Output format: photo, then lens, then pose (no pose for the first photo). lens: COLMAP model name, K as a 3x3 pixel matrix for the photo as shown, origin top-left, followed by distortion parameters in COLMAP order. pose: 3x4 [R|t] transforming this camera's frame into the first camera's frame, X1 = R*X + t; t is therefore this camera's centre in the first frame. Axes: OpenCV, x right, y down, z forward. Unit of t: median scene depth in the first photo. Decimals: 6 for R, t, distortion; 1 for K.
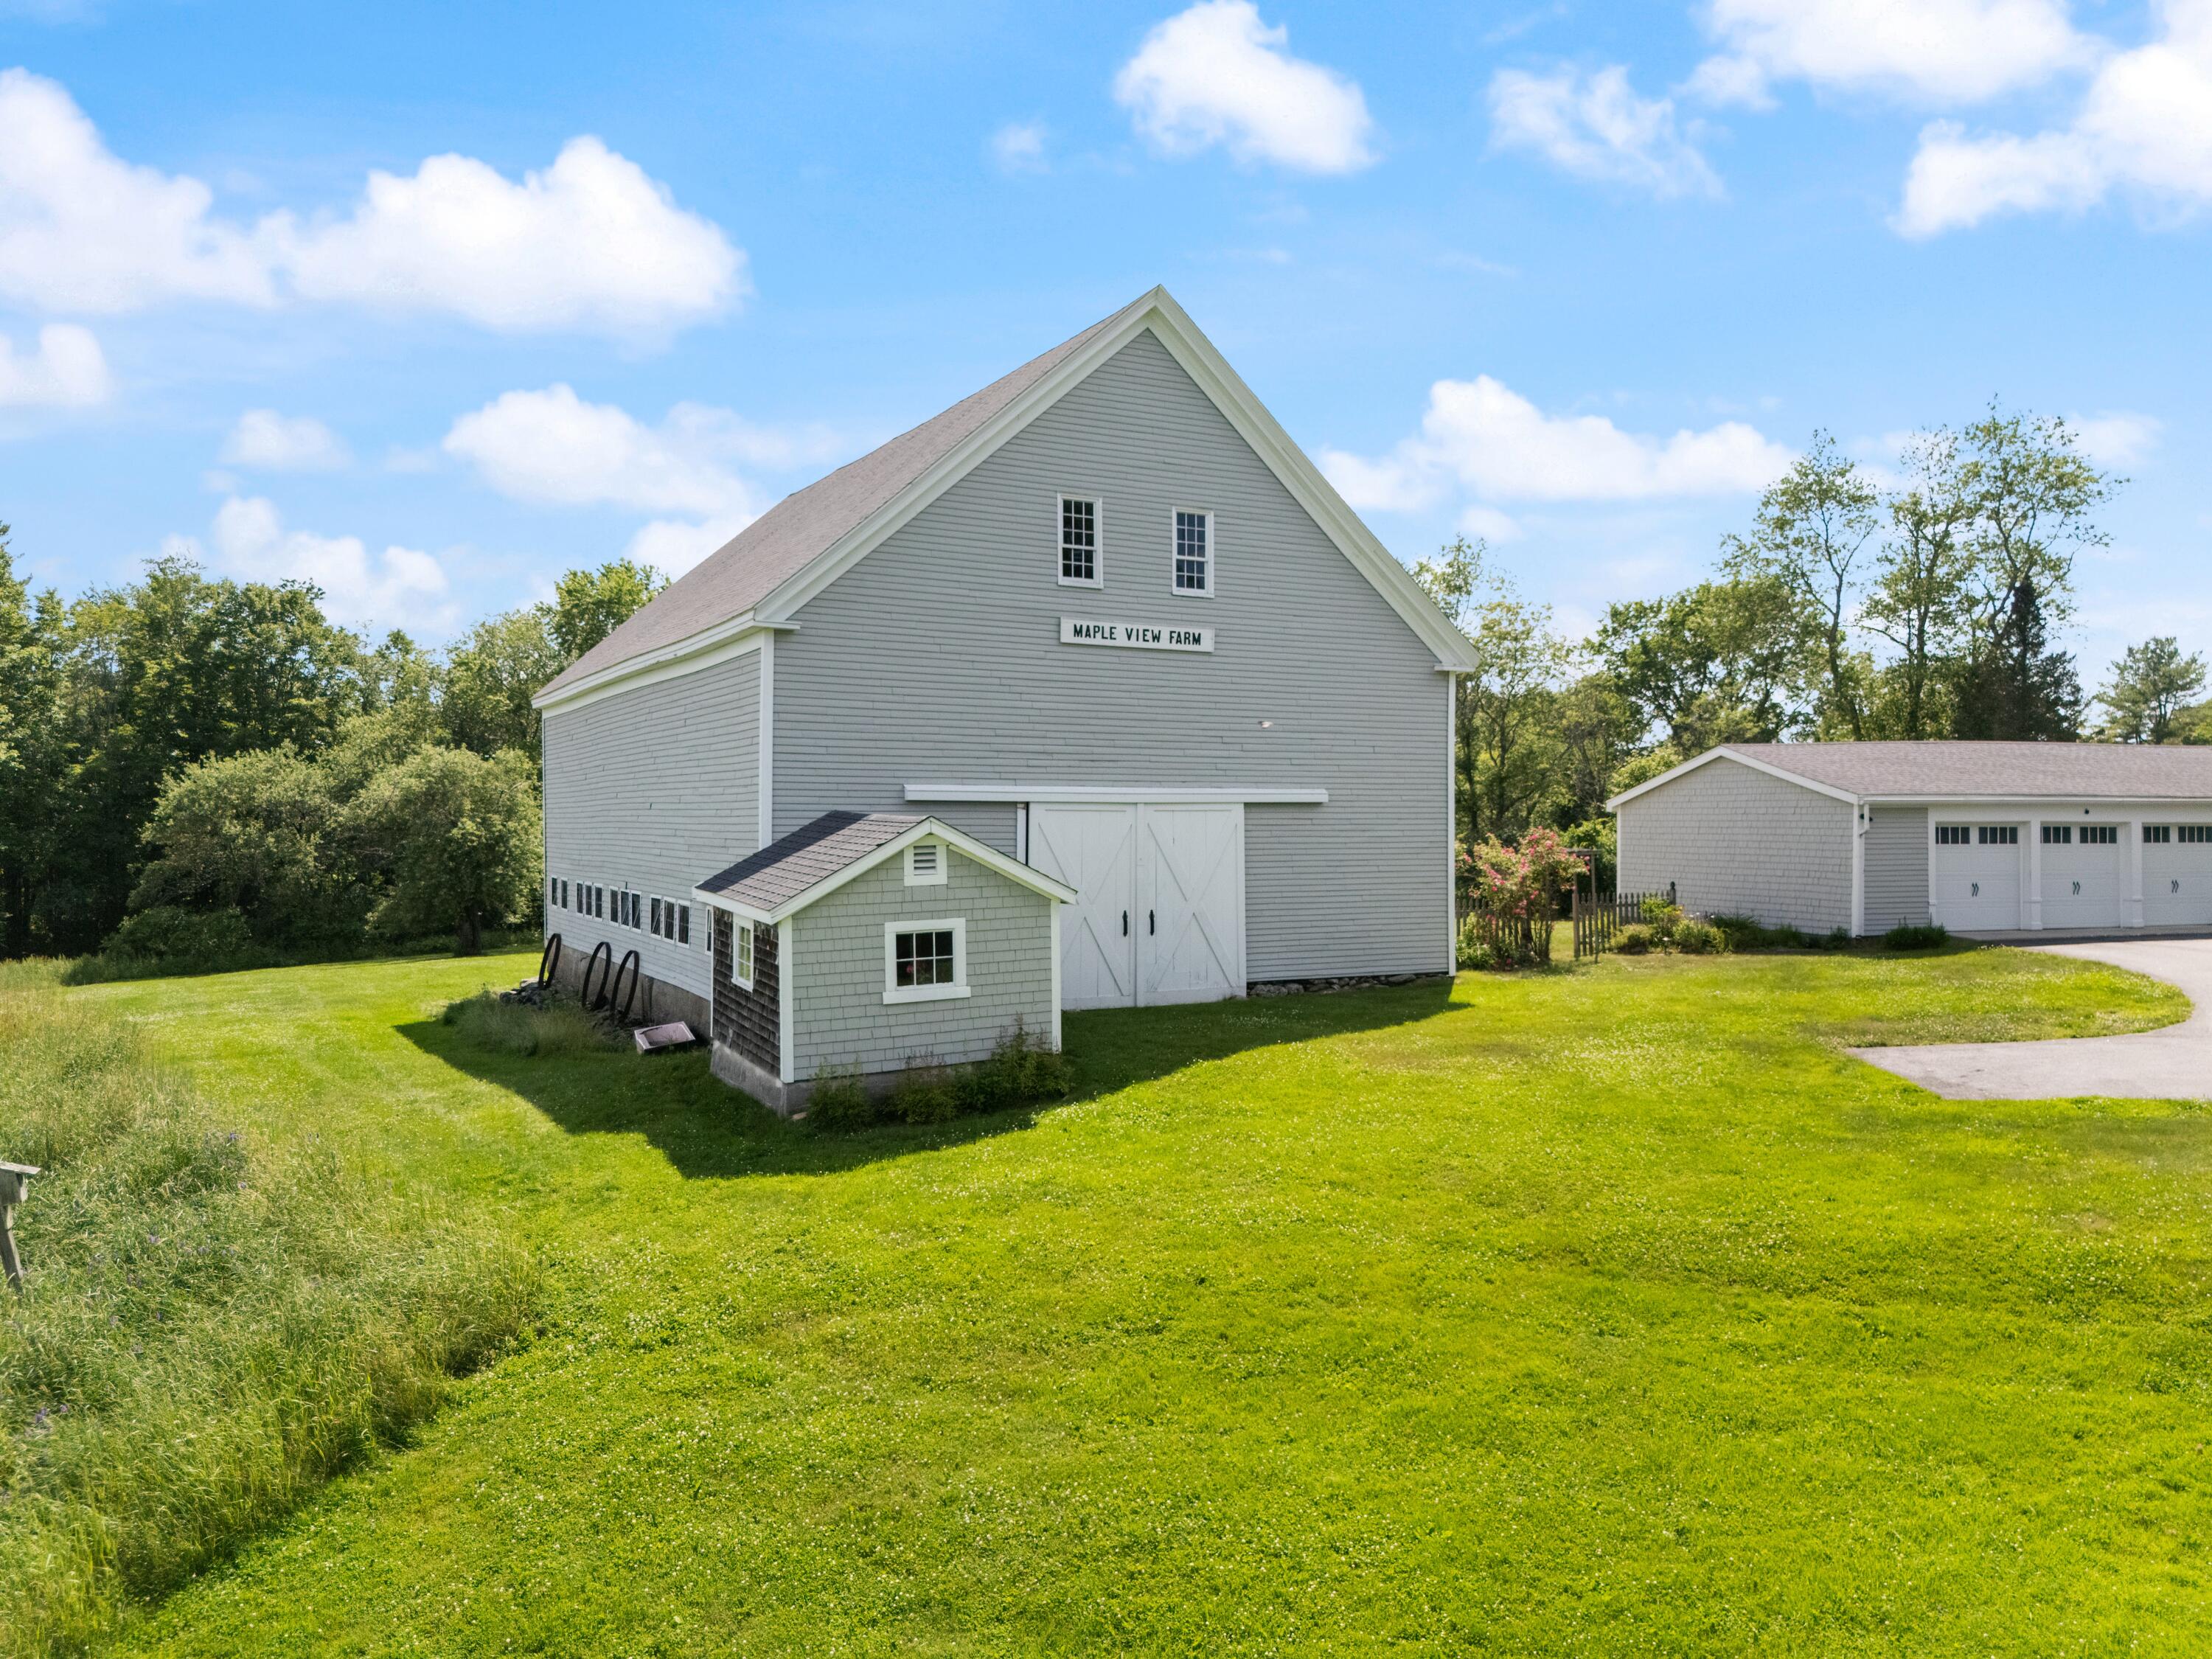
lens RADIAL K [[1607.8, 0, 1123.1], [0, 1607.8, 833.8], [0, 0, 1]] dist [0.069802, -0.052026]
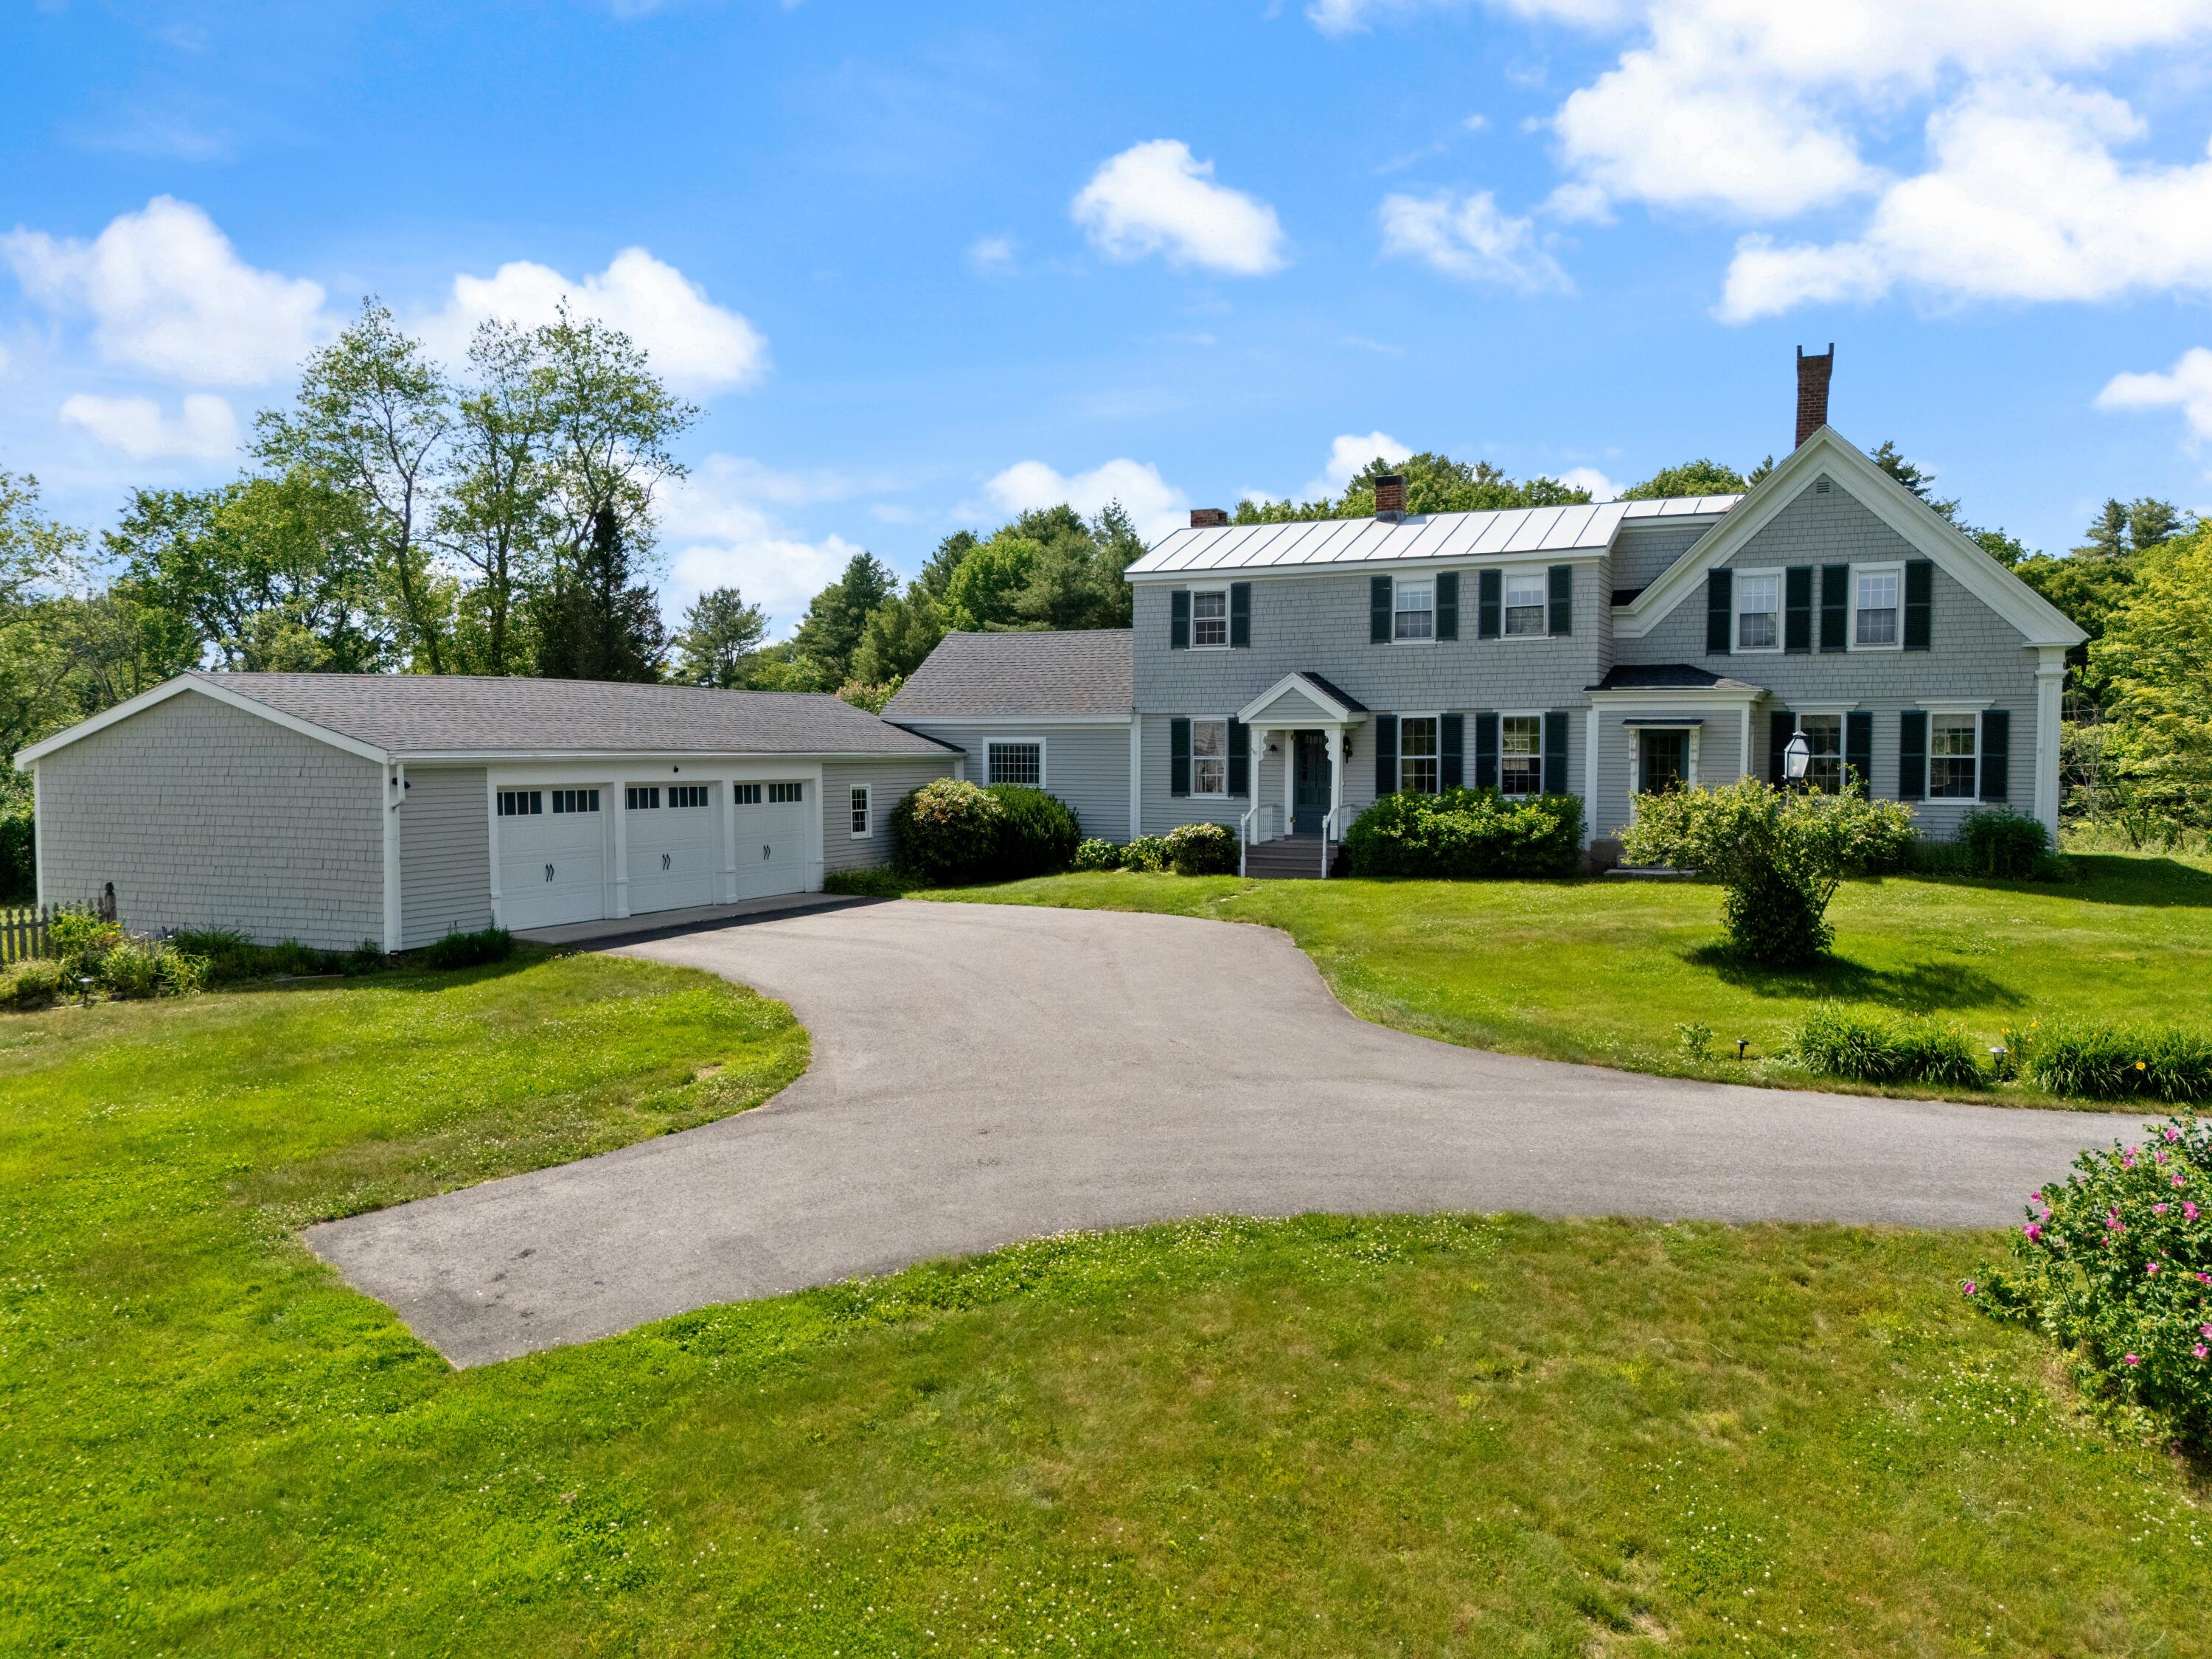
lens RADIAL K [[1607.8, 0, 1123.1], [0, 1607.8, 833.8], [0, 0, 1]] dist [0.069802, -0.052026]
pose [[0.692776, -0.040416, 0.720020, 0.083977], [0.010953, 0.998903, 0.045532, -0.008276], [-0.721070, -0.023657, 0.692458, 0.145512]]
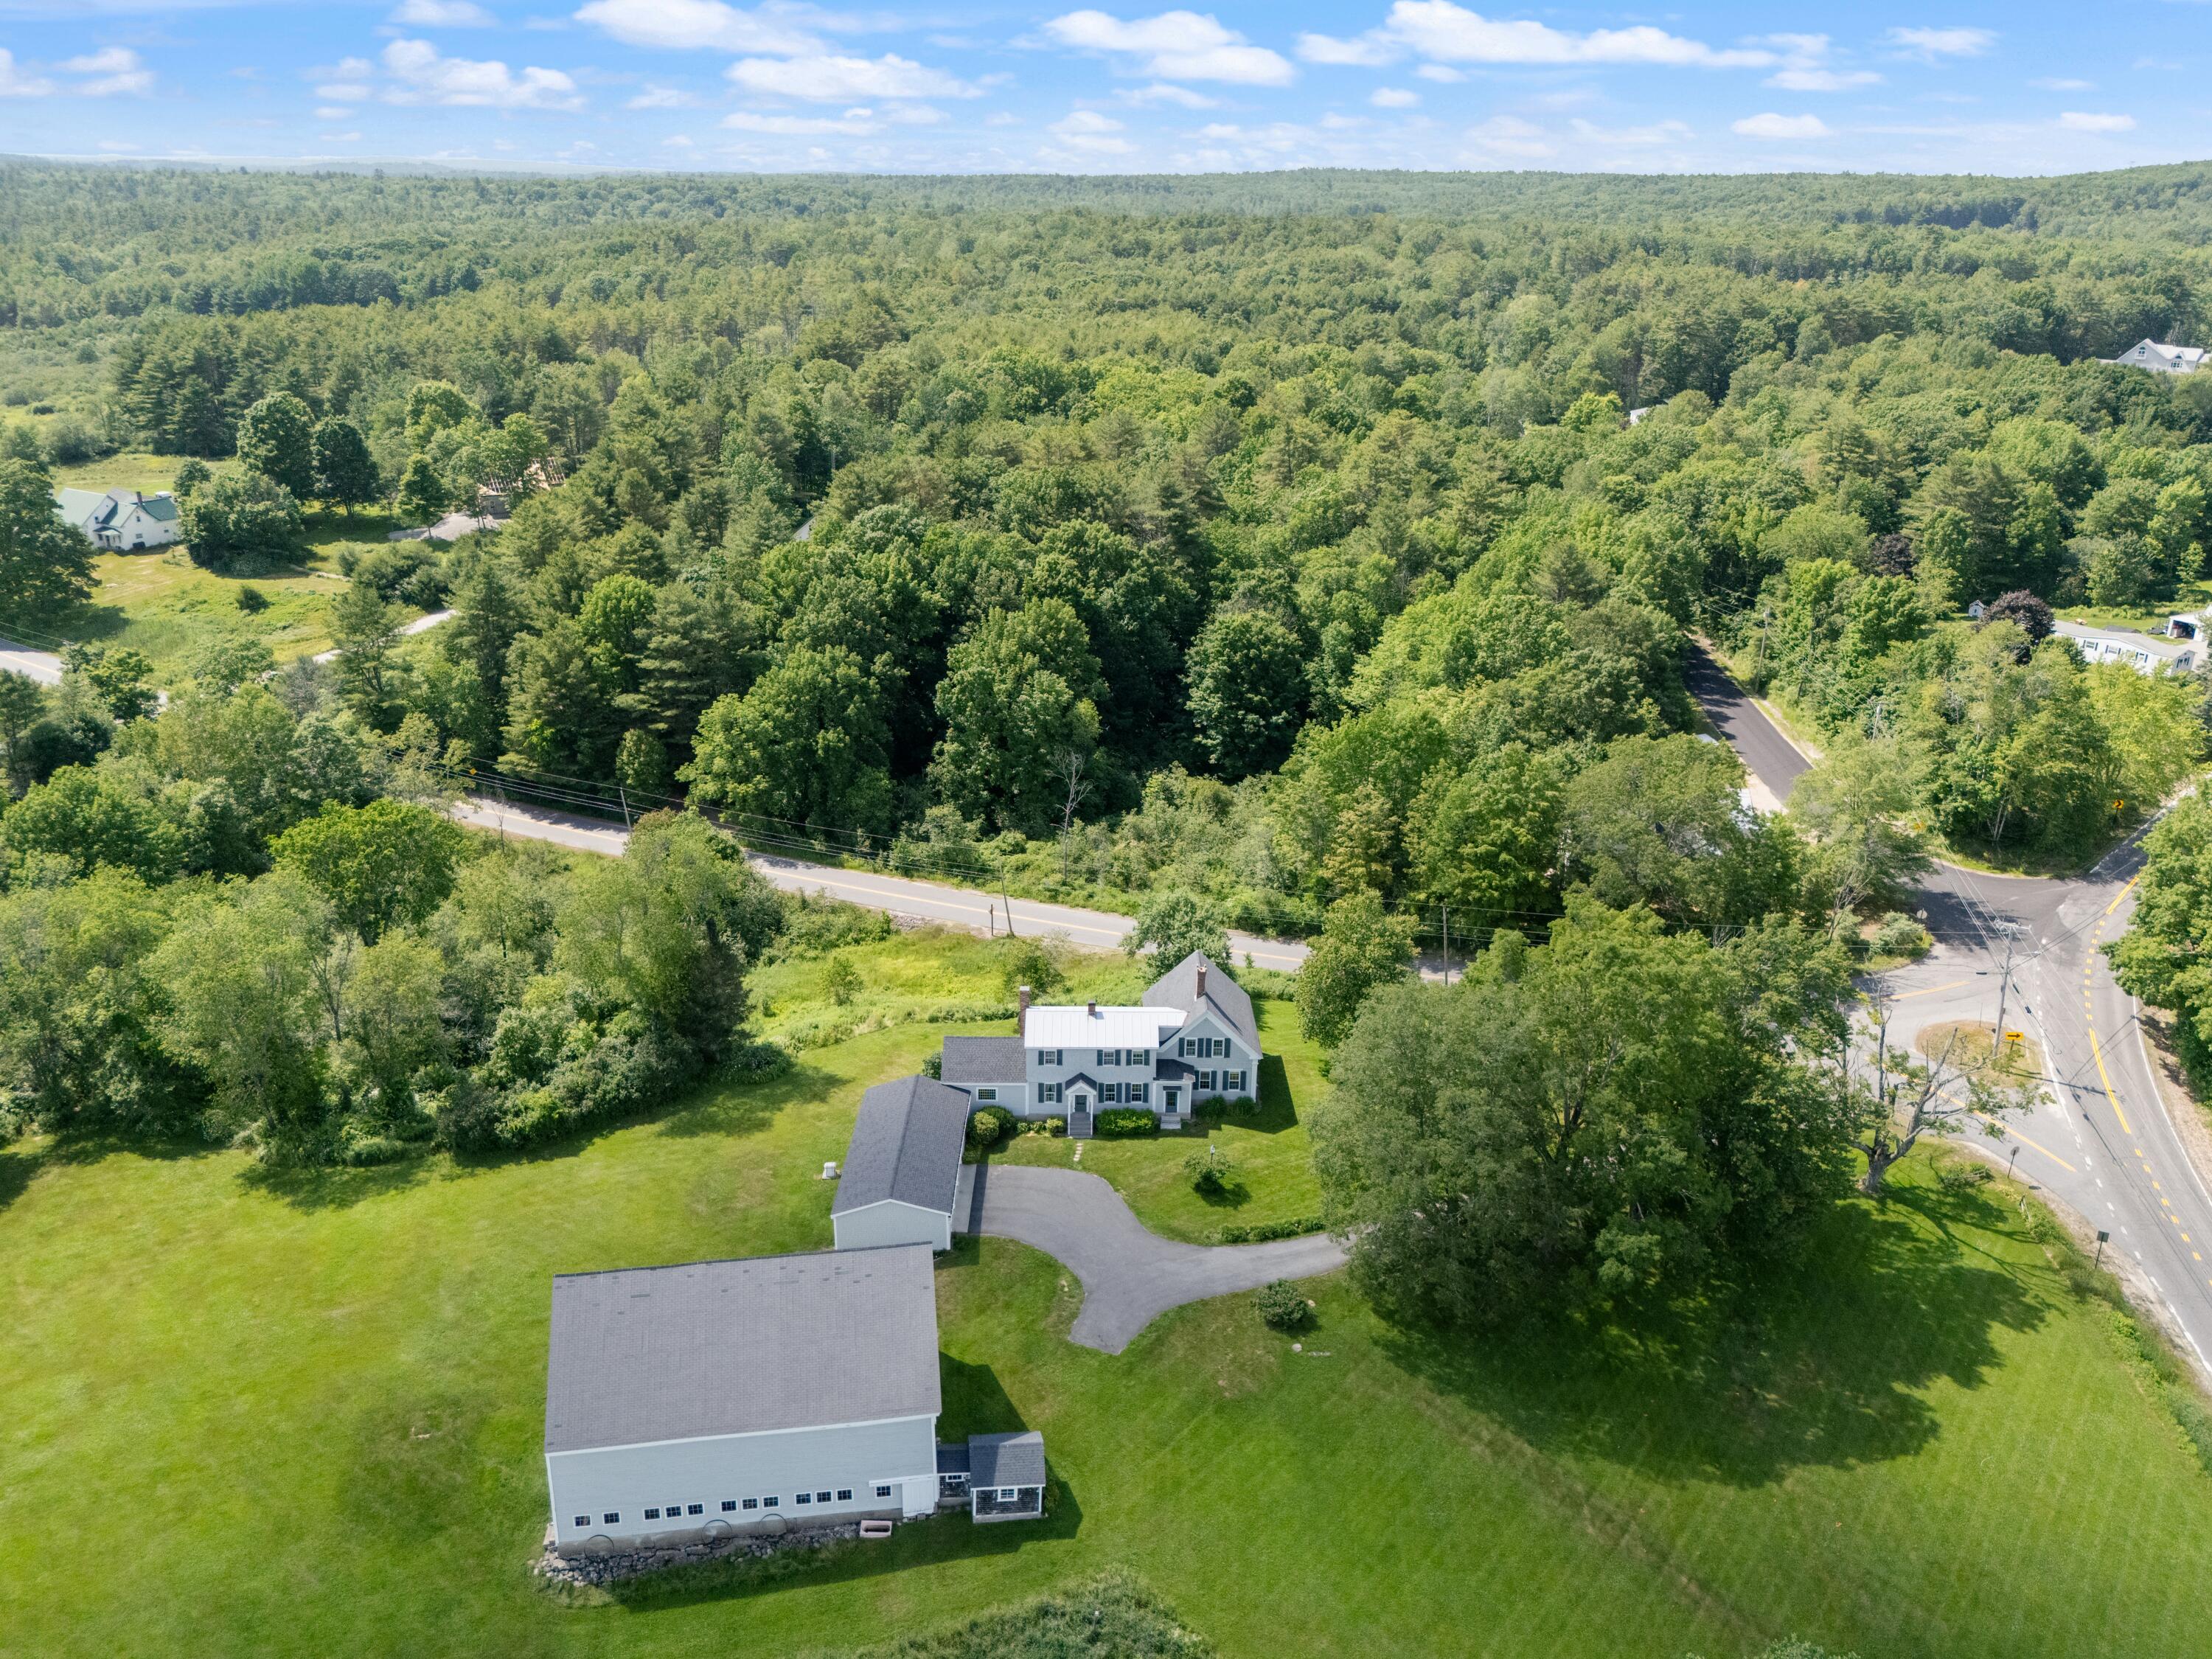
lens RADIAL K [[1607.8, 0, 1123.1], [0, 1607.8, 833.8], [0, 0, 1]] dist [0.069802, -0.052026]
pose [[0.326744, -0.317323, 0.890250, -1.076844], [-0.003758, 0.941507, 0.336973, -0.939280], [-0.945106, -0.113449, 0.306439, -0.132003]]
